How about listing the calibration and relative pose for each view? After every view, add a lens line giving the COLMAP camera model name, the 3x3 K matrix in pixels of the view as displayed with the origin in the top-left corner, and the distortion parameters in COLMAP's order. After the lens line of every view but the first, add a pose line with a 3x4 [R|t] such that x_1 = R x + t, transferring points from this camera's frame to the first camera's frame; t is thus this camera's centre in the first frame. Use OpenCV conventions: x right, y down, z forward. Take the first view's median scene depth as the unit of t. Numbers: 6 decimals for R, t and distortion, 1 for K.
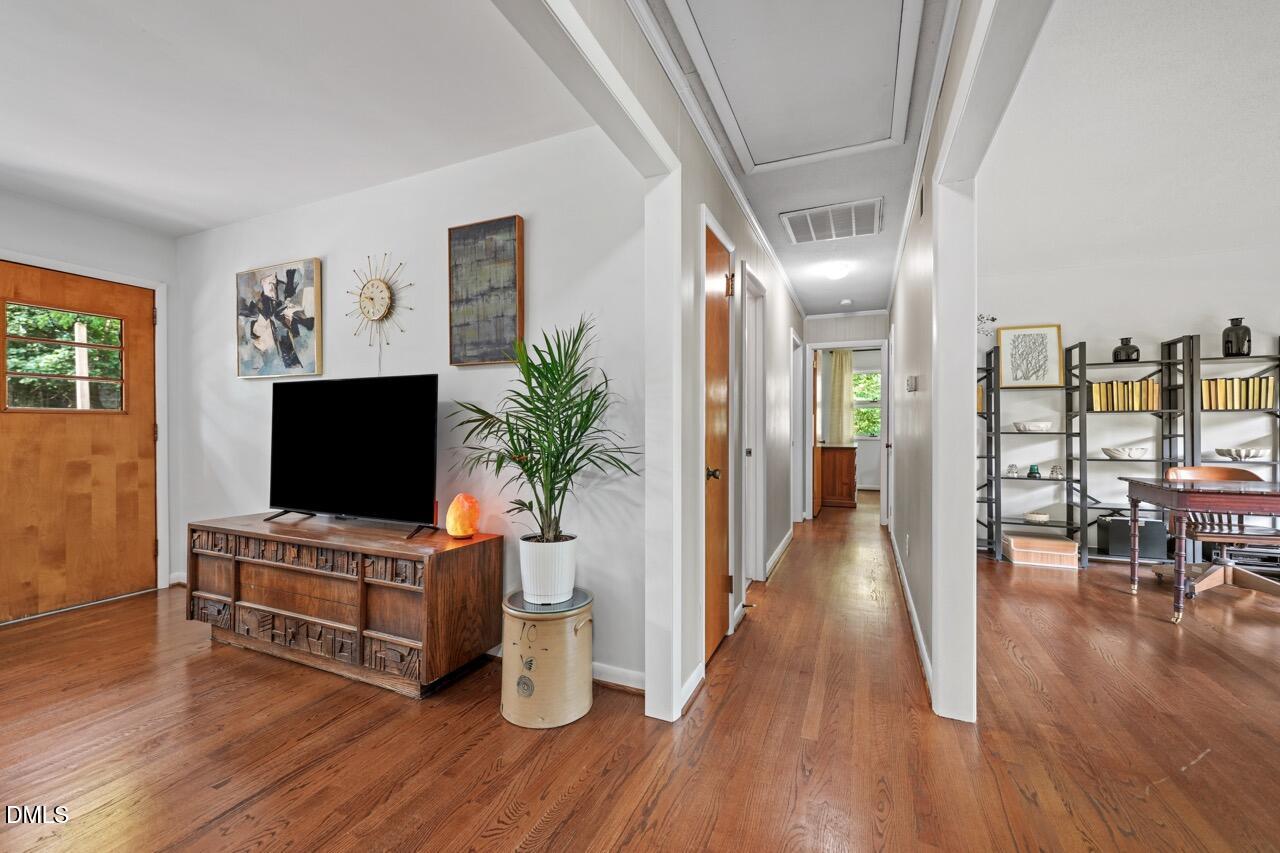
lens RADIAL K [[516.0, 0, 635.7], [0, 516.0, 427.5], [0, 0, 1]] dist [-0.001649, 0.000056]
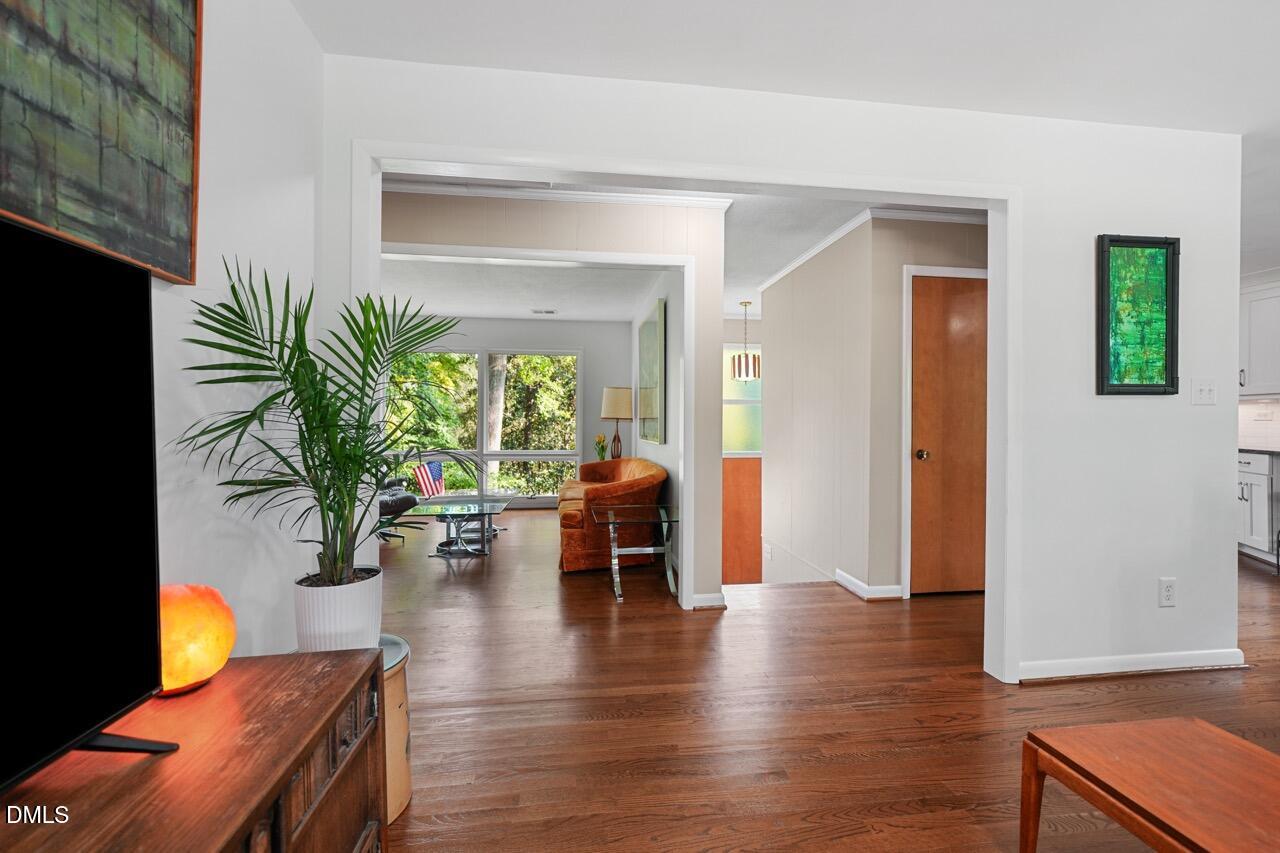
lens RADIAL K [[521.4, 0, 644.1], [0, 521.4, 424.6], [0, 0, 1]] dist [0.000820, 0.000290]
pose [[-0.522687, -0.001753, 0.852523, -0.635092], [-0.001324, 0.999998, 0.001245, 0.002203], [-0.852524, -0.000478, -0.522688, 0.650026]]
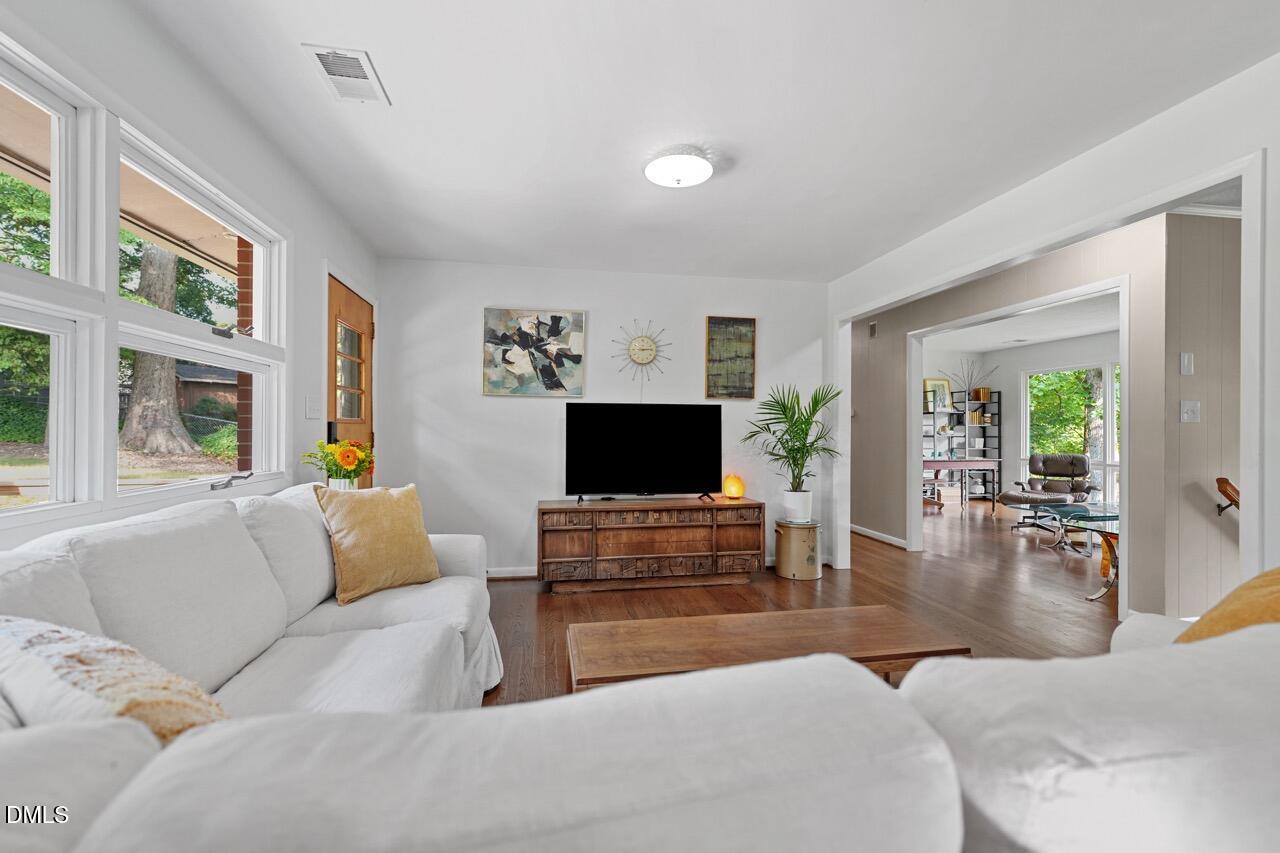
lens RADIAL K [[525.5, 0, 638.5], [0, 525.5, 425.7], [0, 0, 1]] dist [-0.001436, 0.000582]
pose [[0.827873, 0.005571, 0.560887, -1.159548], [-0.002279, 0.999976, -0.006569, -0.015648], [-0.560910, 0.004160, 0.827866, -0.215325]]
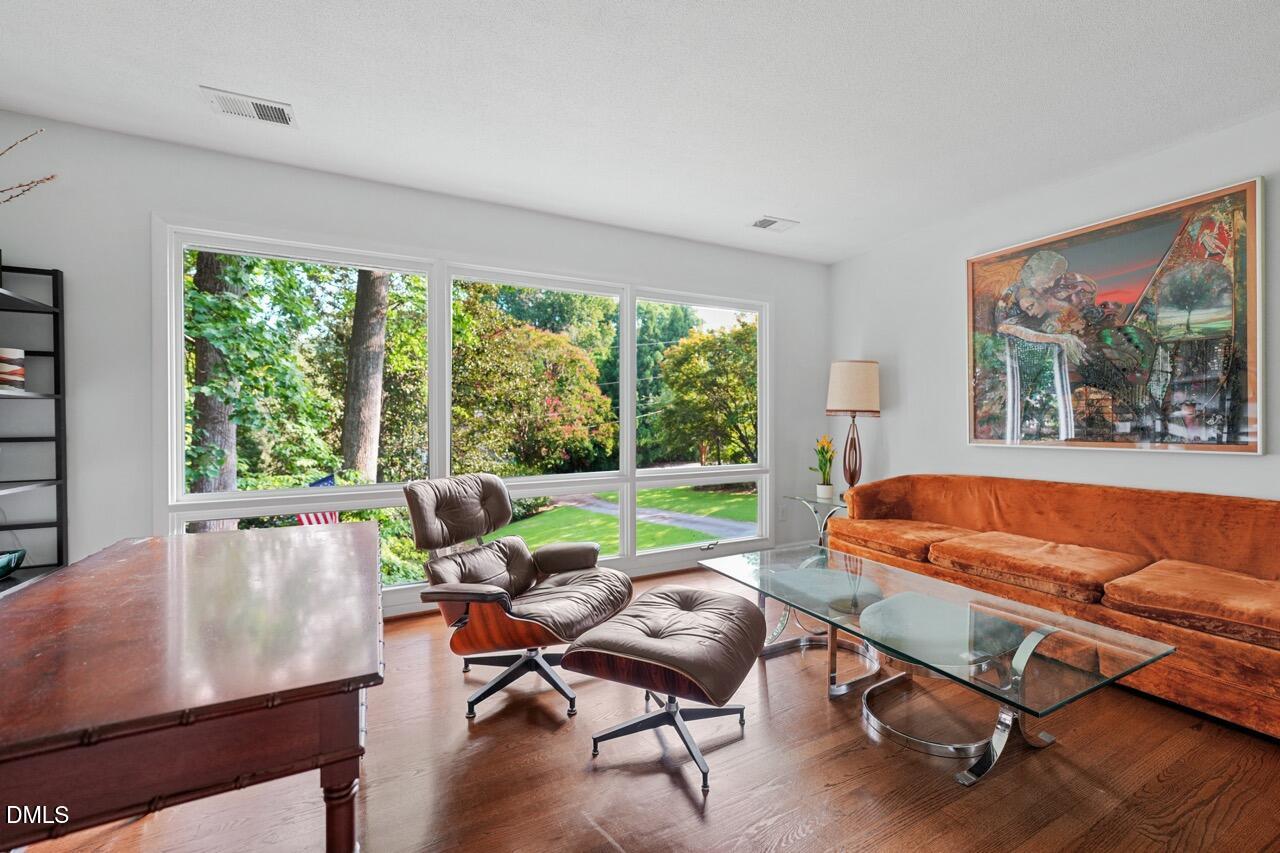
lens RADIAL K [[526.5, 0, 640.0], [0, 526.5, 426.5], [0, 0, 1]] dist [0.001548, 0.000198]
pose [[-0.780013, 0.001402, 0.625762, 0.686686], [0.009873, 0.999901, 0.010067, 0.002211], [-0.625685, 0.014031, -0.779949, 0.974146]]
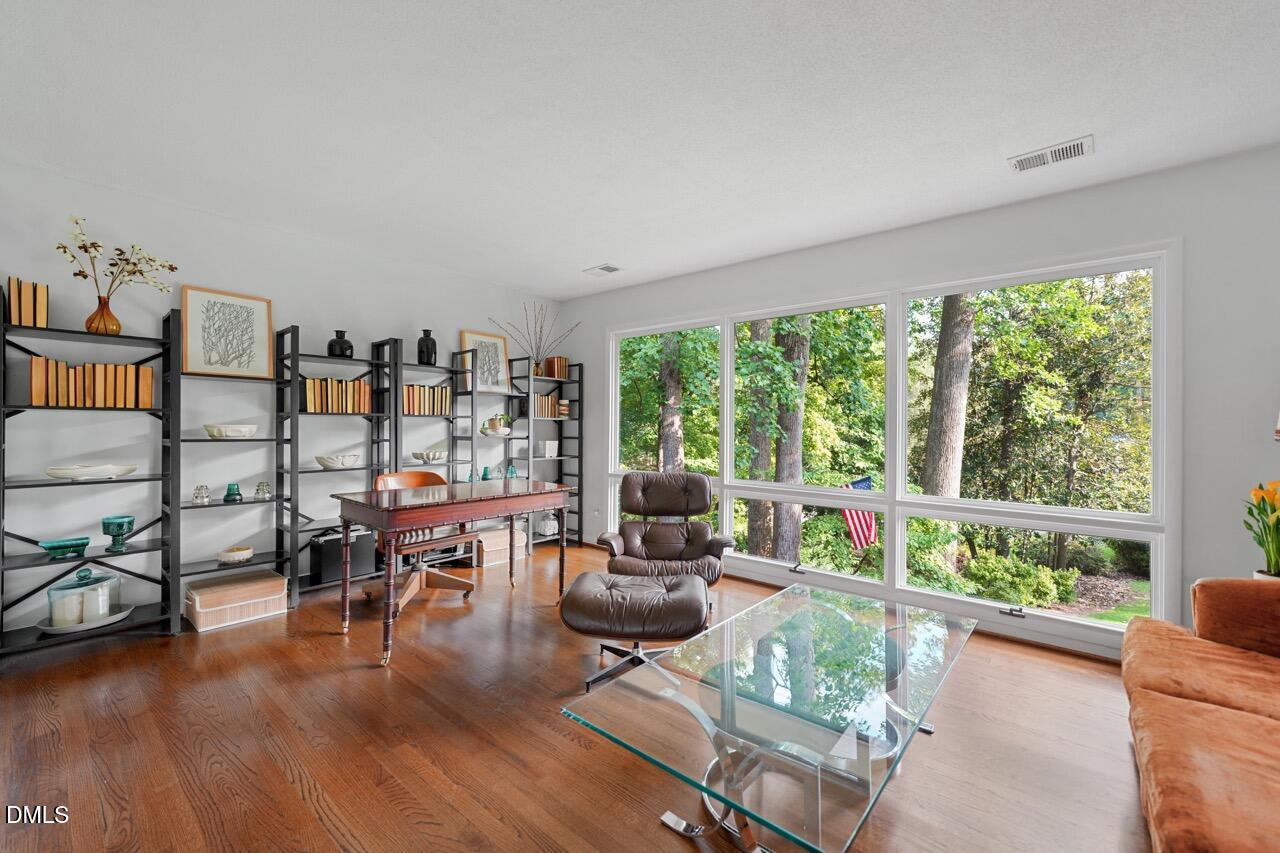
lens RADIAL K [[516.0, 0, 635.7], [0, 516.0, 427.5], [0, 0, 1]] dist [-0.001649, 0.000056]
pose [[0.290794, 0.003417, 0.956780, 0.306806], [-0.008835, 0.999961, -0.000886, -0.013776], [-0.956745, -0.008196, 0.290813, 0.311721]]
